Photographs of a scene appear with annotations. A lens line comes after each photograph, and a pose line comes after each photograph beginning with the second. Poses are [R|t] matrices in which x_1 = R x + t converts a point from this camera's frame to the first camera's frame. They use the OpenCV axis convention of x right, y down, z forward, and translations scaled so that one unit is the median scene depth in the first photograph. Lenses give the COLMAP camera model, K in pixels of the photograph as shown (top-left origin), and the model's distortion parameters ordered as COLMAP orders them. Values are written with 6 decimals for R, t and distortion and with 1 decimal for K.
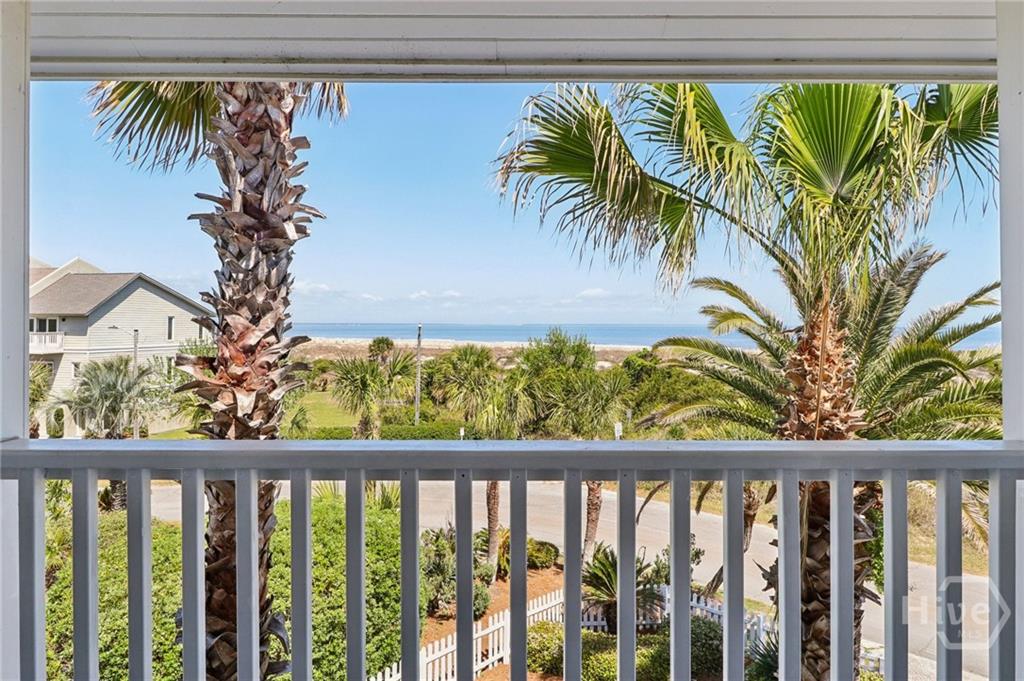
lens RADIAL K [[640.3, 0, 513.8], [0, 640.3, 328.2], [0, 0, 1]] dist [-0.000010, -0.000078]
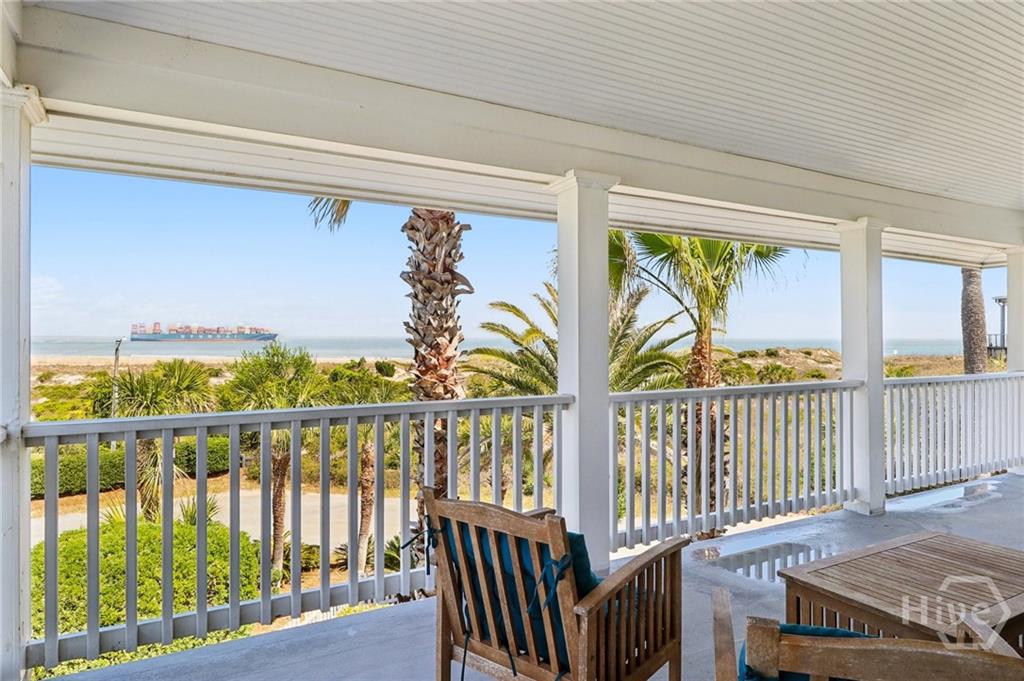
lens RADIAL K [[640.3, 0, 513.8], [0, 640.3, 328.2], [0, 0, 1]] dist [-0.000010, -0.000078]
pose [[0.867171, 0.004386, 0.497991, -0.312519], [0.004553, 0.999850, -0.016734, -0.004515], [-0.497989, 0.016779, 0.867021, -0.127441]]
